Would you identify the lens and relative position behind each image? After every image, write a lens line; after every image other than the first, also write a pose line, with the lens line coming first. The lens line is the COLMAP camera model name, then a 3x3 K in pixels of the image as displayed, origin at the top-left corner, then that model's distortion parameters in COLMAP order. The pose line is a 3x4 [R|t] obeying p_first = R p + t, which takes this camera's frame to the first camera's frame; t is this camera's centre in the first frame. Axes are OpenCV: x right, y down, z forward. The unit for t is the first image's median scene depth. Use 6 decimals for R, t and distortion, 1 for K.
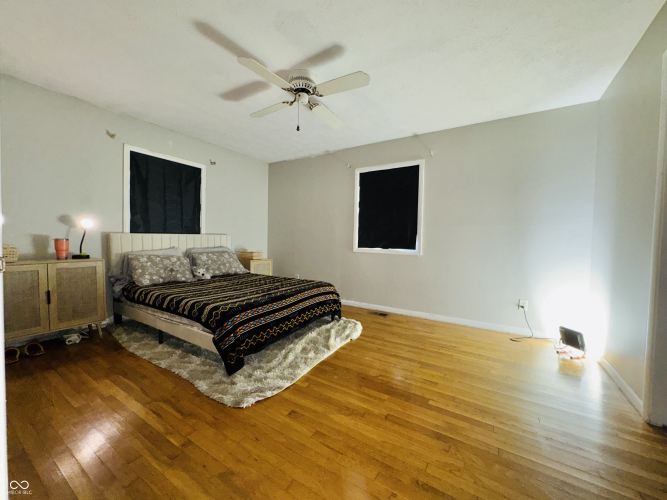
lens RADIAL K [[264.8, 0, 333.5], [0, 264.8, 250.0], [0, 0, 1]] dist [-0.001652, 0.000226]
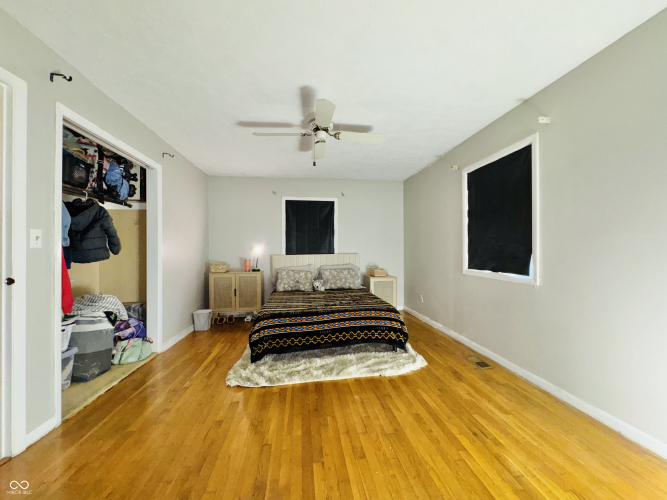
lens RADIAL K [[264.8, 0, 333.5], [0, 264.8, 250.0], [0, 0, 1]] dist [-0.001652, 0.000226]
pose [[0.639415, -0.021504, -0.768561, 0.563244], [-0.013070, 0.999160, -0.038830, -0.037267], [0.768751, 0.034874, 0.638597, 0.257962]]
